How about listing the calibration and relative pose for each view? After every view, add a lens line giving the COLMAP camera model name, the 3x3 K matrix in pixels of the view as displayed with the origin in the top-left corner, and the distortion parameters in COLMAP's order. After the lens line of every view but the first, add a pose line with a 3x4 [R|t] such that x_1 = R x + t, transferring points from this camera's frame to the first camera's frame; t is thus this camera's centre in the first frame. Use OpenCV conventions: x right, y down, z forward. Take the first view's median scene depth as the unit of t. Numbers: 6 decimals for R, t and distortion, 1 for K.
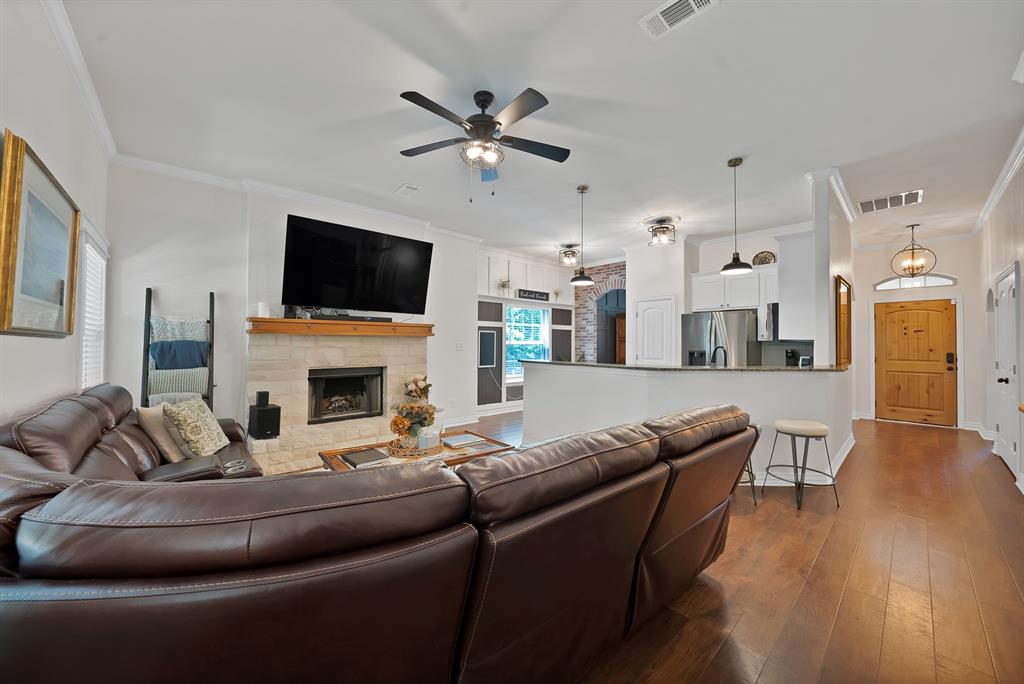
lens RADIAL K [[372.1, 0, 510.4], [0, 372.1, 340.4], [0, 0, 1]] dist [-0.007095, -0.000008]
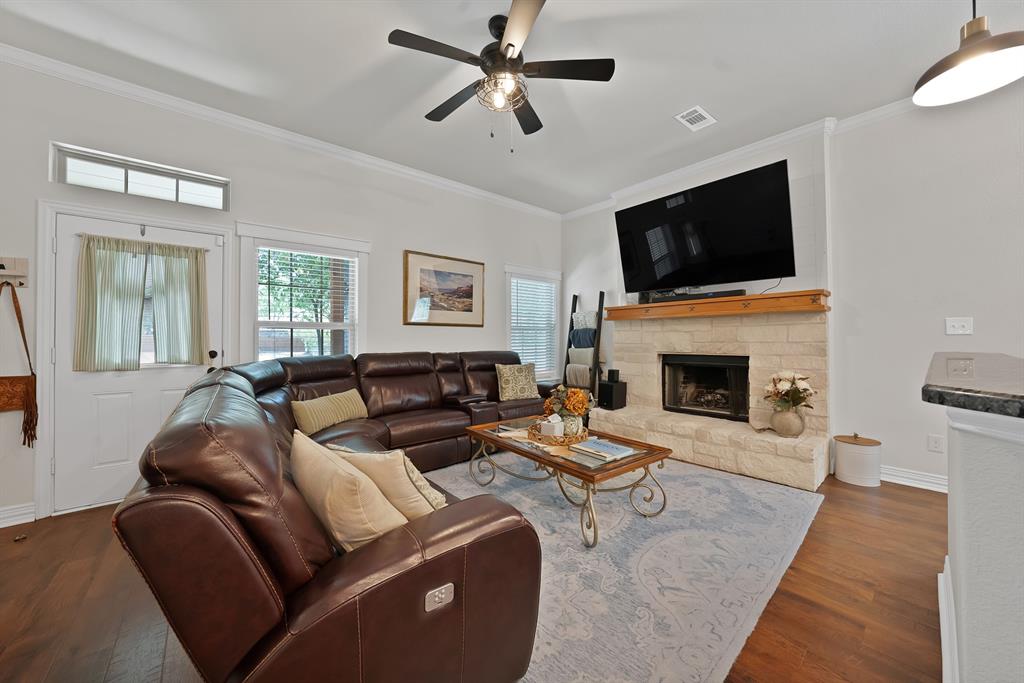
lens RADIAL K [[372.1, 0, 511.9], [0, 372.1, 333.4], [0, 0, 1]] dist [-0.007095, -0.000008]
pose [[-0.040757, -0.022324, -0.998920, 0.459373], [0.011729, 0.999671, -0.022819, 0.041107], [0.999100, -0.012647, -0.040481, 0.636404]]
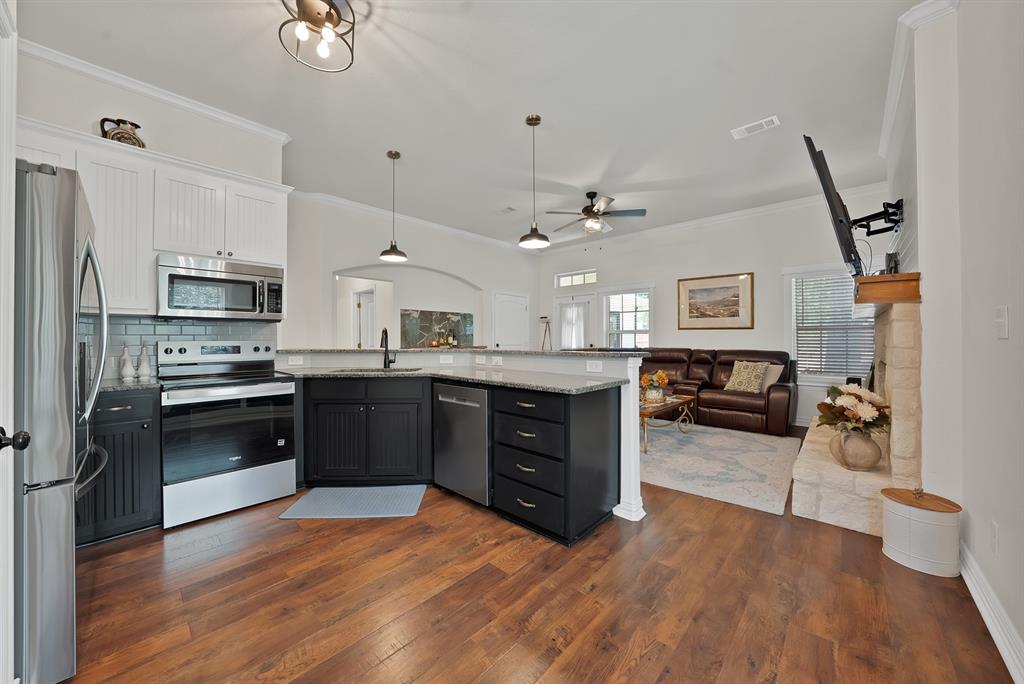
lens RADIAL K [[372.1, 0, 511.5], [0, 372.1, 338.5], [0, 0, 1]] dist [-0.007095, -0.000008]
pose [[-0.996903, -0.005515, -0.078442, 0.369200], [-0.004570, 0.999915, -0.012222, 0.044179], [0.078503, -0.011825, -0.996844, 1.127577]]
